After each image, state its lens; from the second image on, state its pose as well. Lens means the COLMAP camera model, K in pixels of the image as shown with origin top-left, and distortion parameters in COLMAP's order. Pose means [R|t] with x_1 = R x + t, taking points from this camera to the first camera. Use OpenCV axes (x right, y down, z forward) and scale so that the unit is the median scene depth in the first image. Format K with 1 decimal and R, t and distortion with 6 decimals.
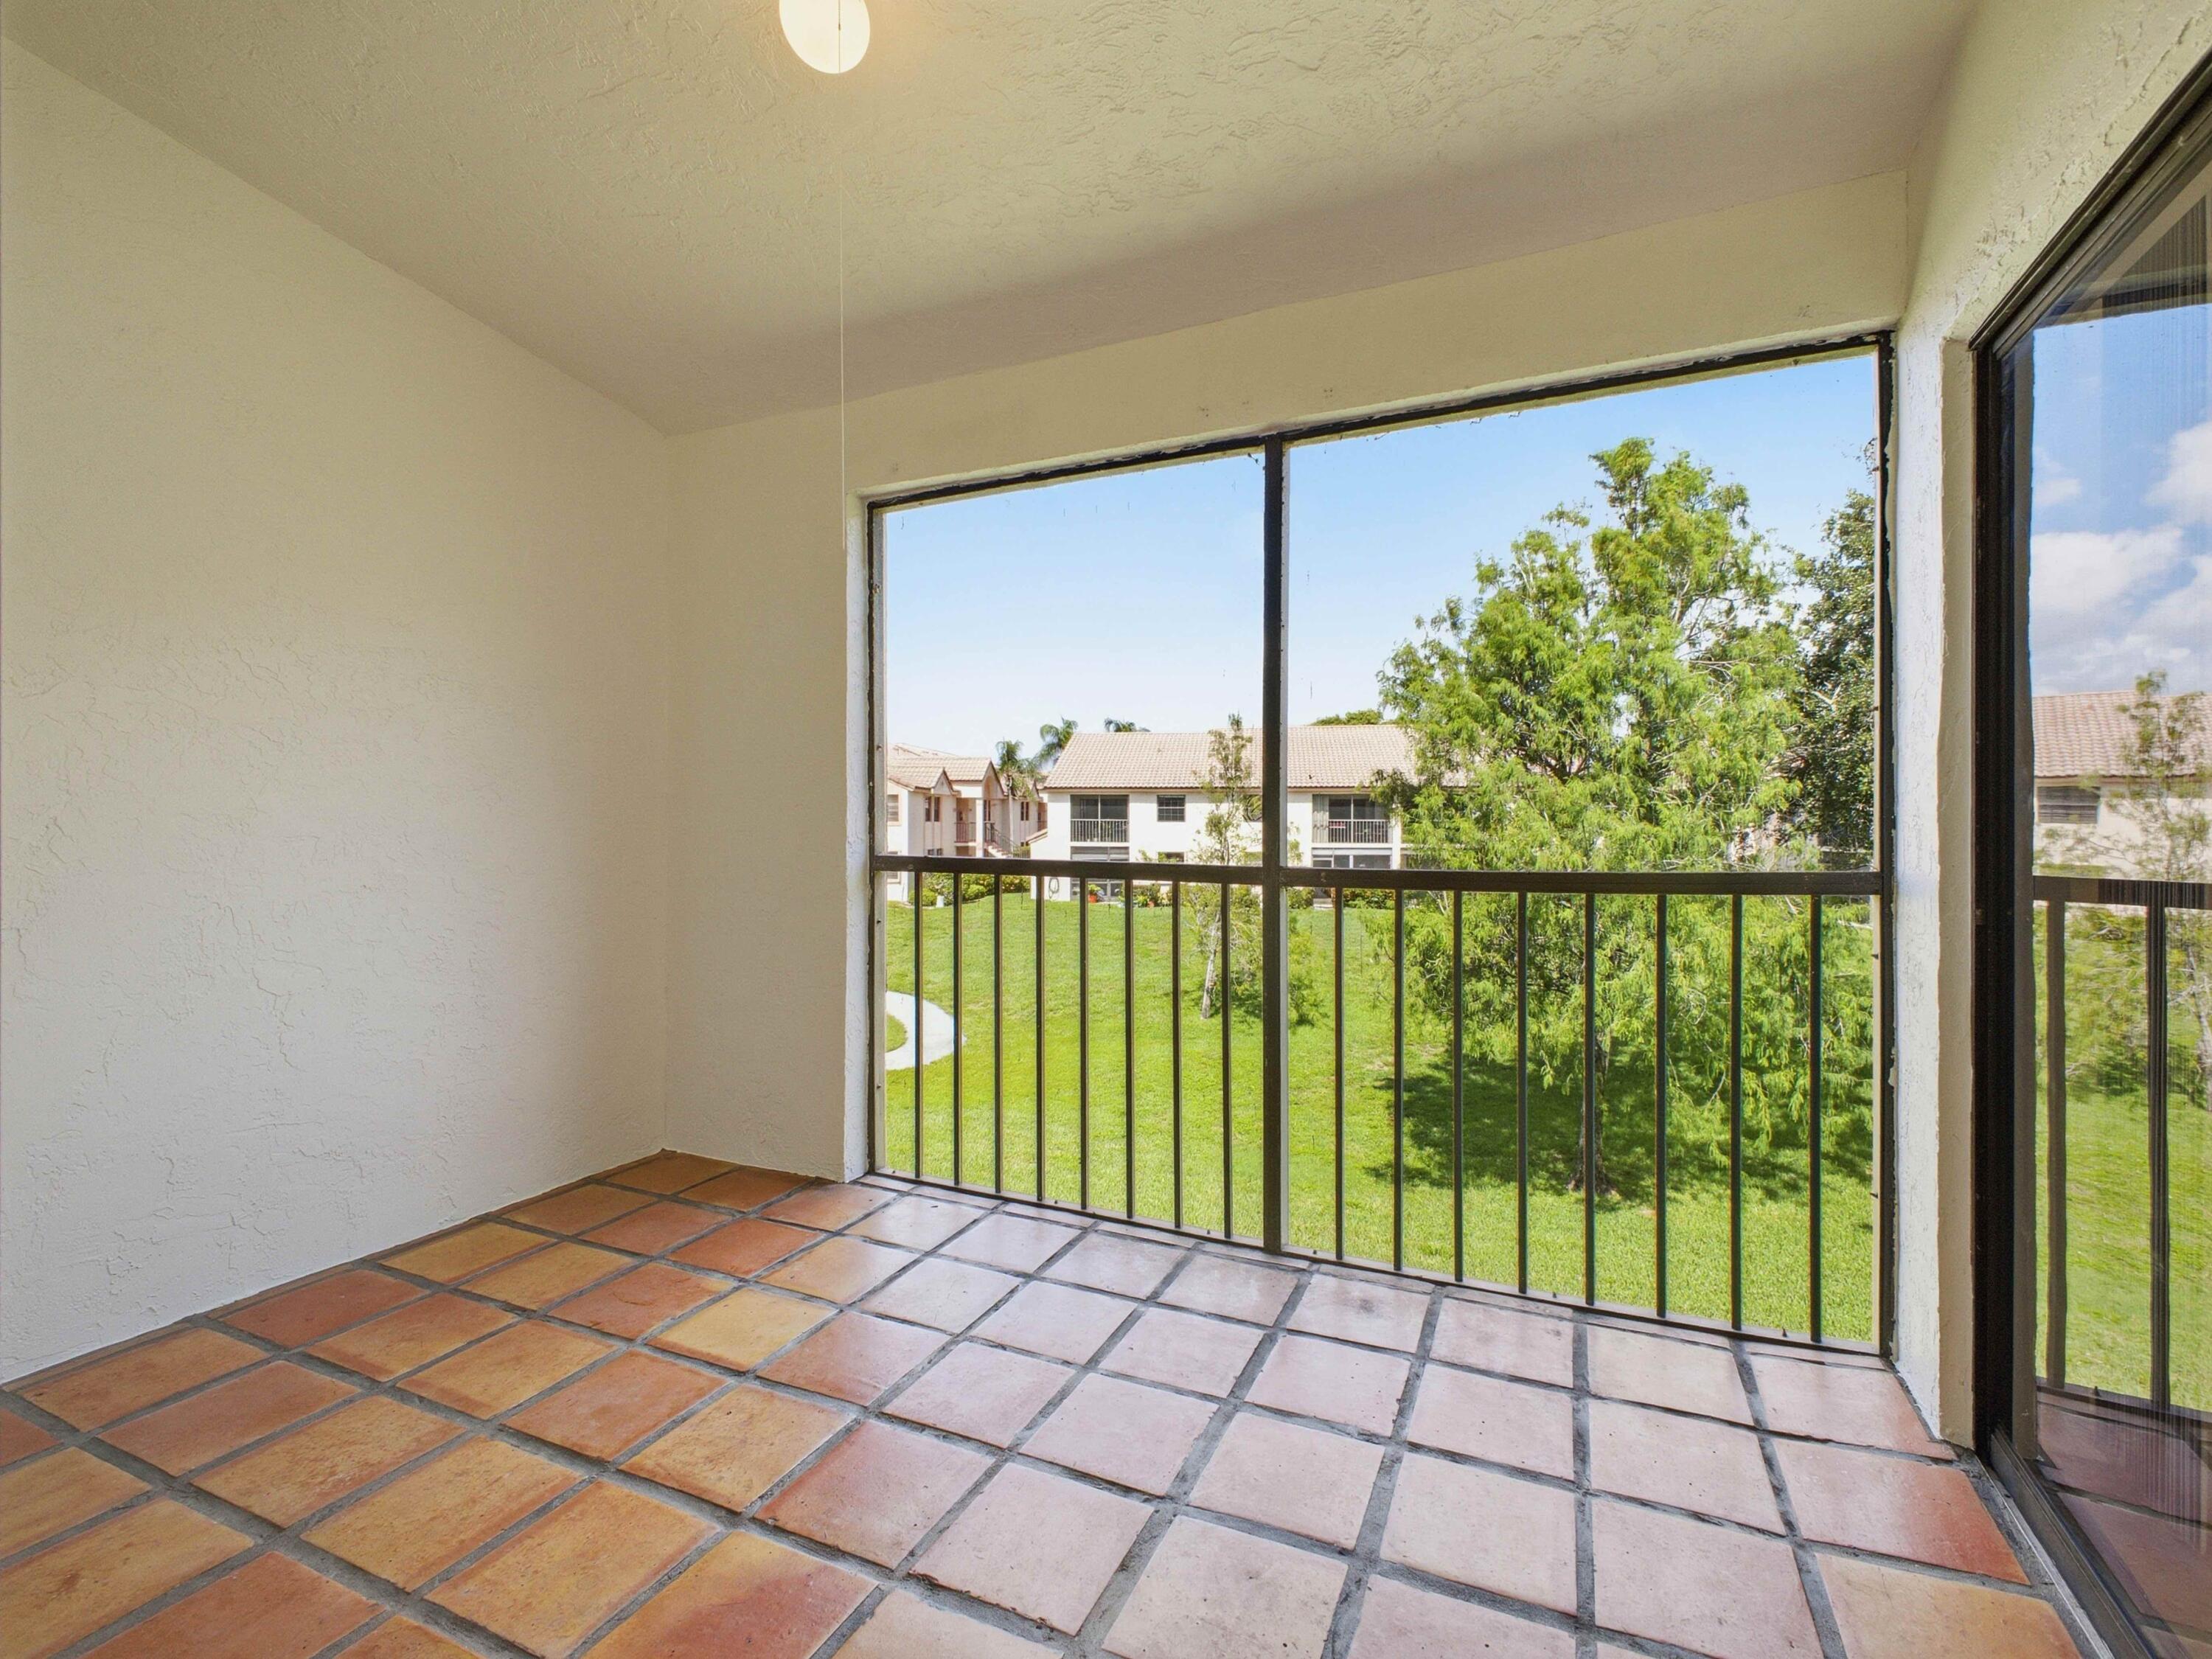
lens RADIAL K [[1025.1, 0, 1080.5], [0, 1025.1, 822.8], [0, 0, 1]] dist [0.039295, -0.017984]
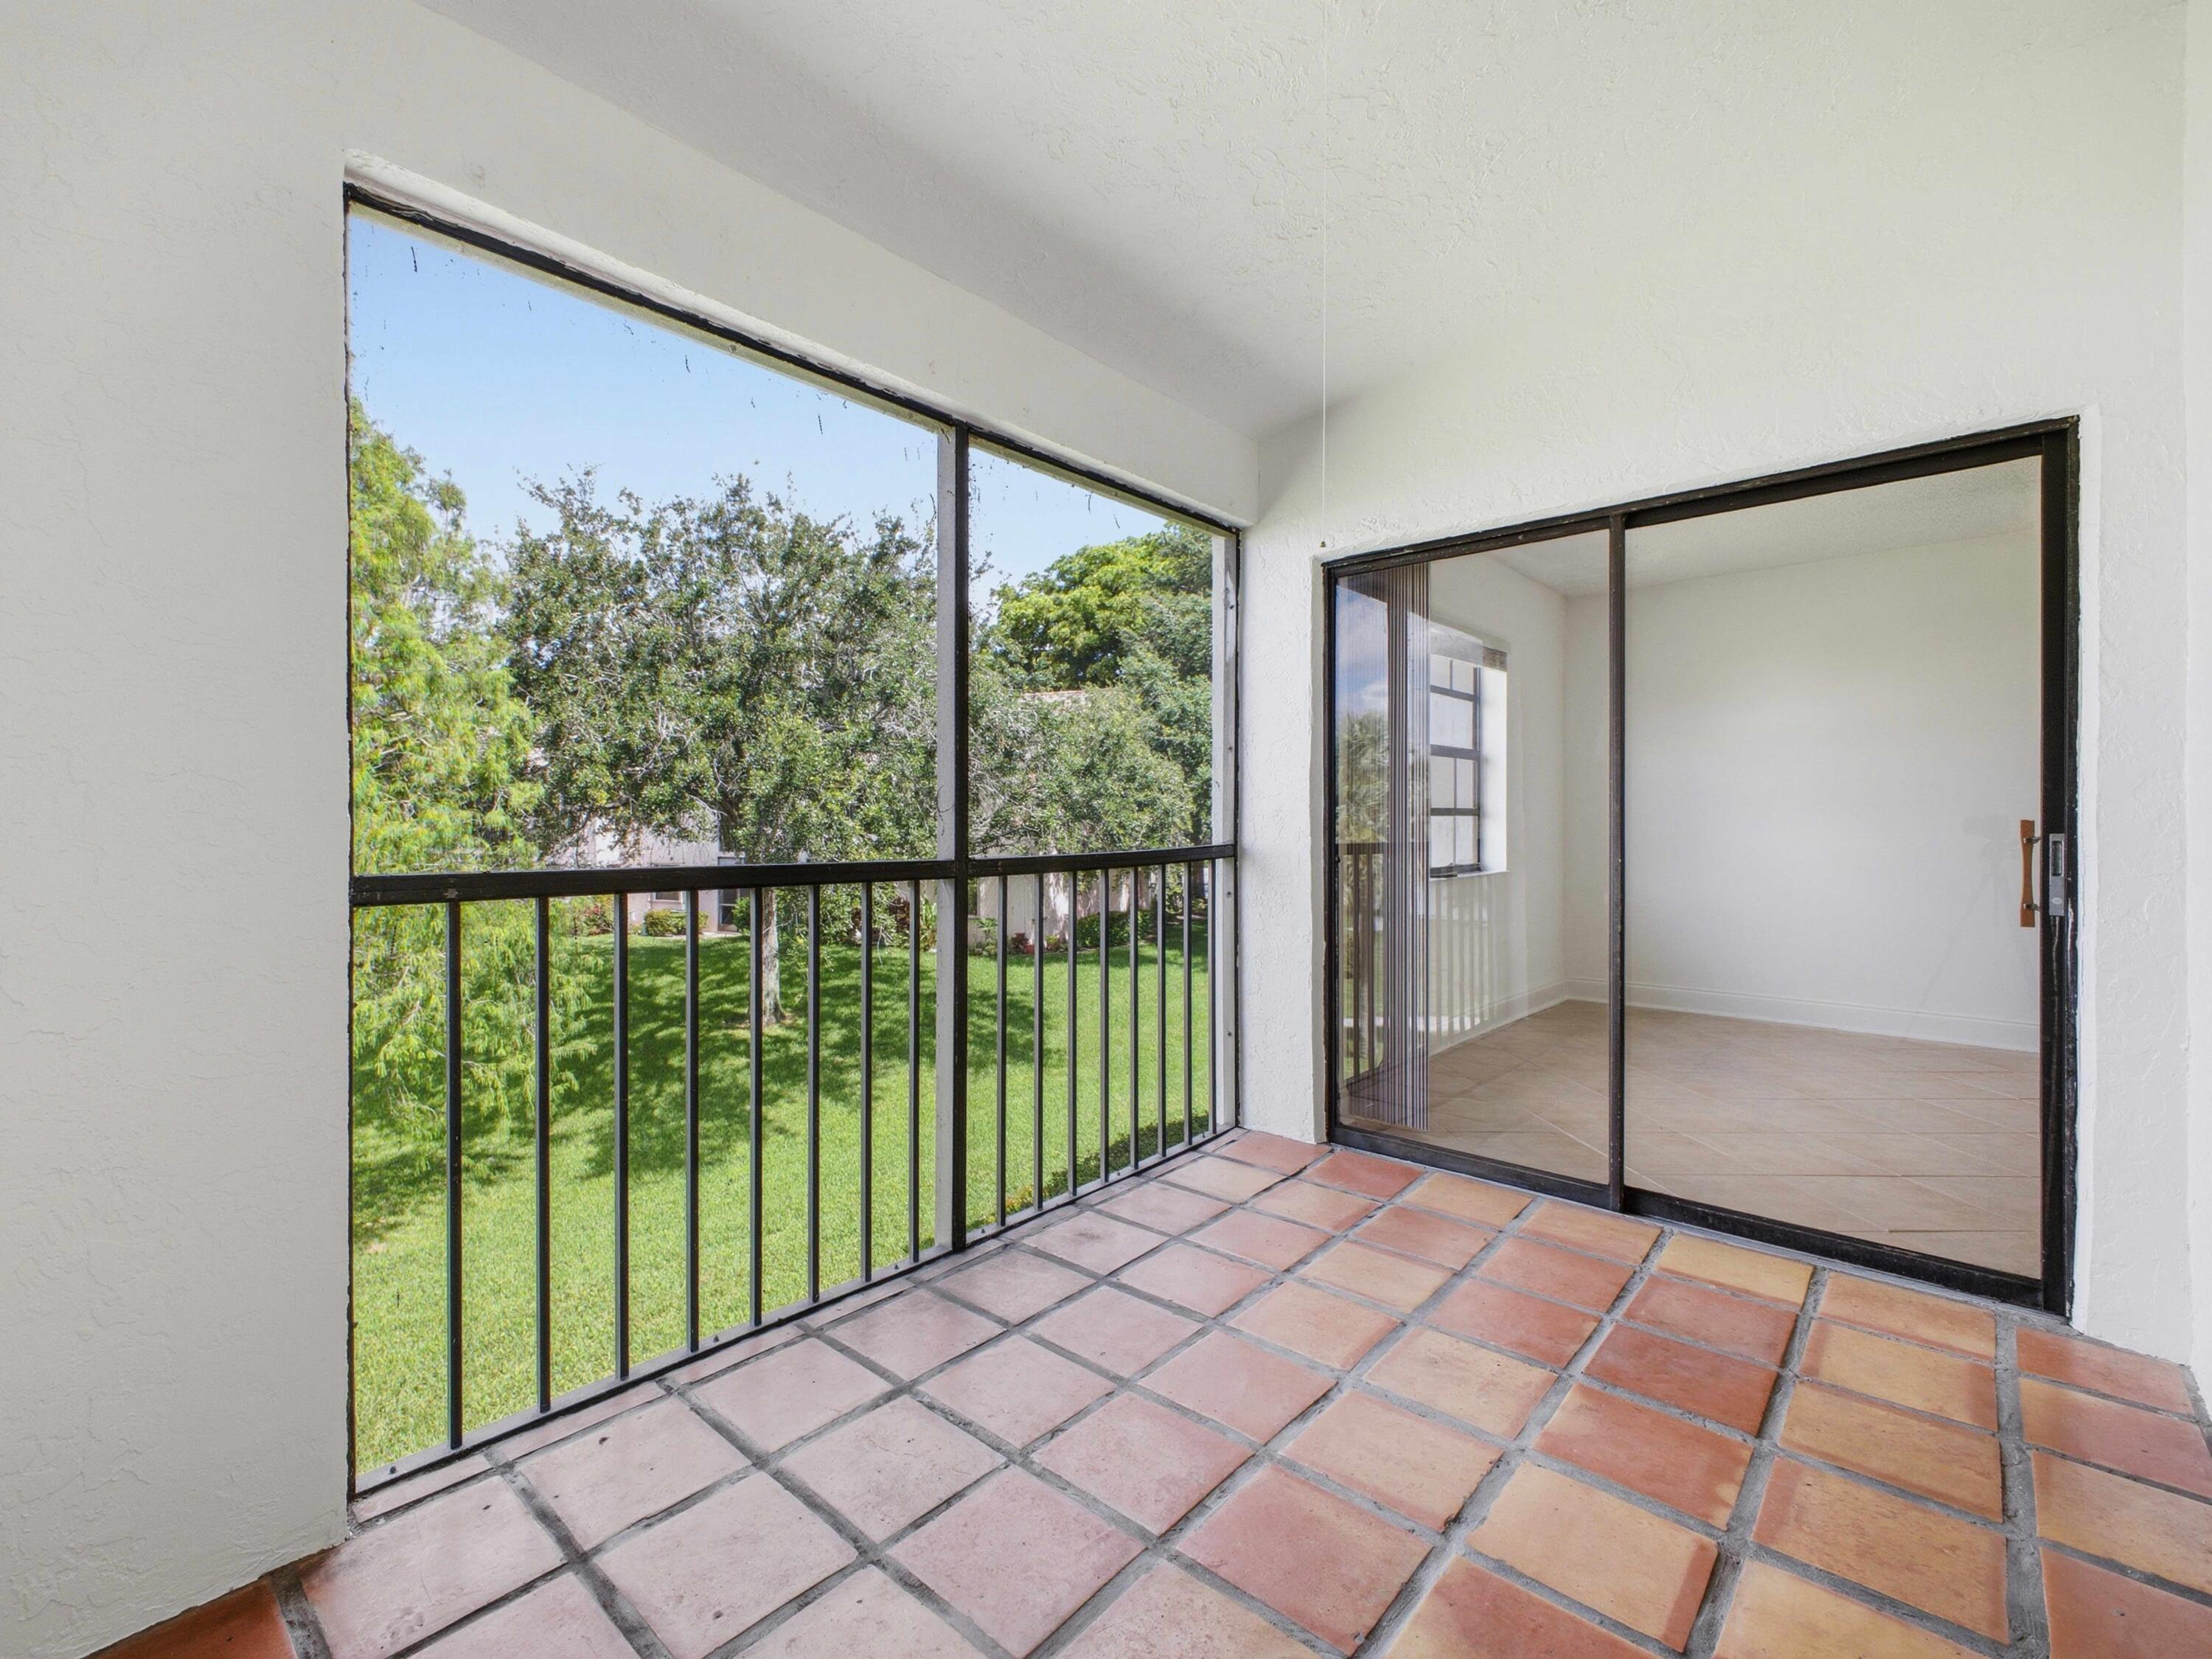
lens RADIAL K [[1025.1, 0, 1080.5], [0, 1025.1, 822.8], [0, 0, 1]] dist [0.039295, -0.017984]
pose [[0.267216, 0.000308, 0.963637, -0.826778], [0.004165, 0.999990, -0.001475, 0.010046], [-0.963628, 0.004408, 0.267212, 0.700736]]
